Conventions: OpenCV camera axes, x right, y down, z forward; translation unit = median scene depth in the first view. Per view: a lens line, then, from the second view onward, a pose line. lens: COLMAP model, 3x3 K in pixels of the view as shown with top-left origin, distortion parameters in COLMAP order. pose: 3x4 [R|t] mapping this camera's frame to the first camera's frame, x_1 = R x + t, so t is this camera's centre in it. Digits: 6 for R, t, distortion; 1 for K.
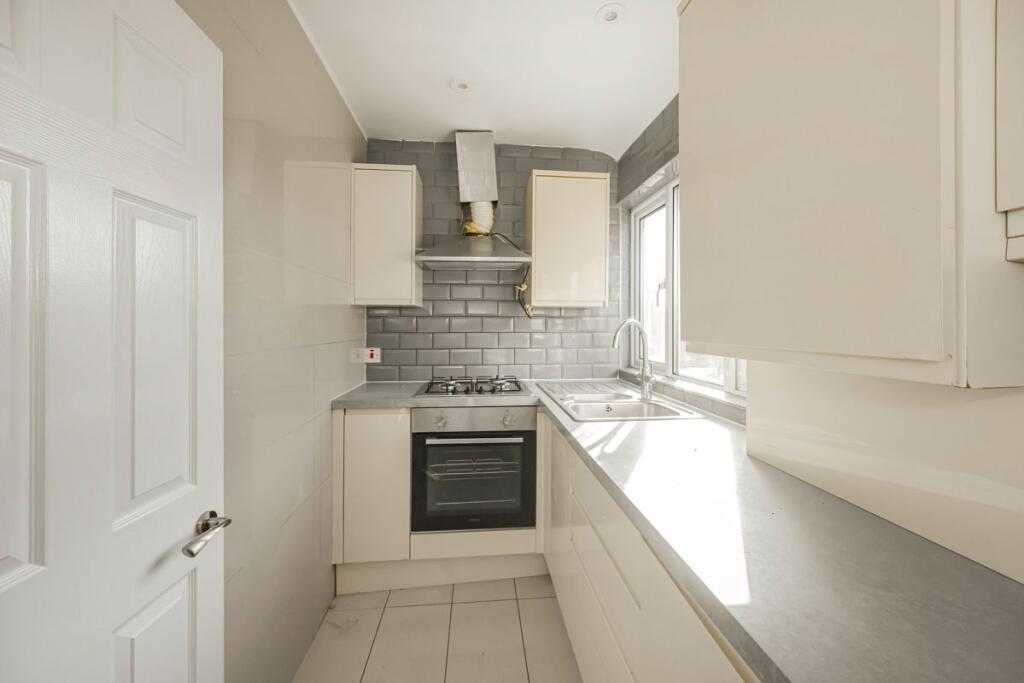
lens RADIAL K [[398.8, 0, 513.2], [0, 398.8, 321.0], [0, 0, 1]] dist [-0.000472, 0.000007]
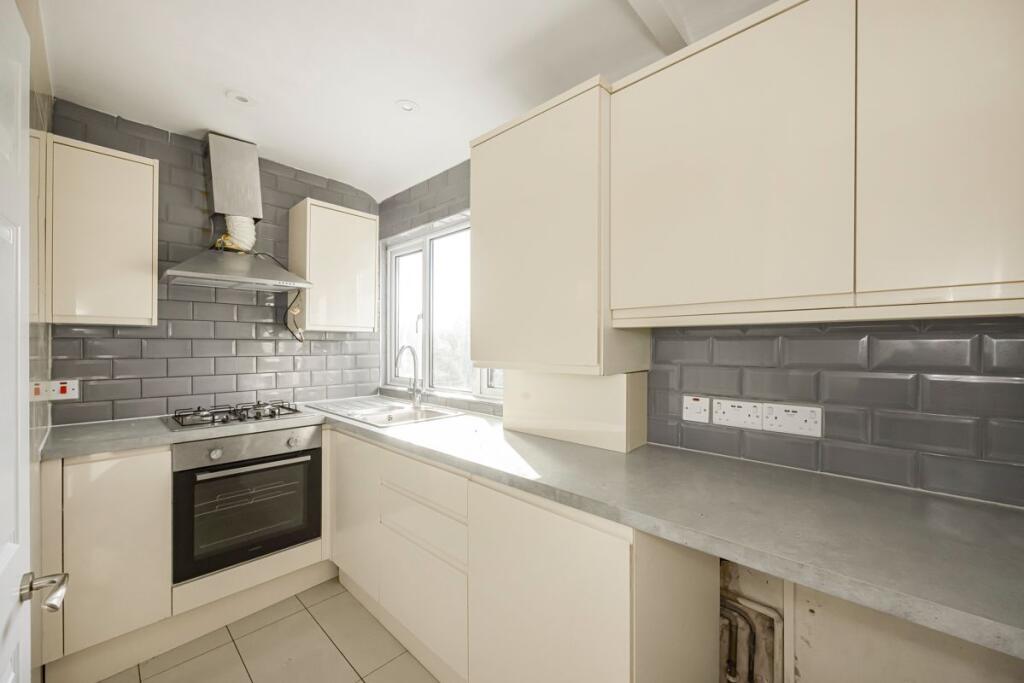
lens RADIAL K [[401.8, 0, 512.0], [0, 401.8, 341.5], [0, 0, 1]] dist [0.000580, 0.000006]
pose [[0.760282, 0.007219, 0.649553, -0.213944], [-0.006286, 0.999973, -0.003756, -0.007383], [-0.649562, -0.001227, 0.760307, -0.128015]]
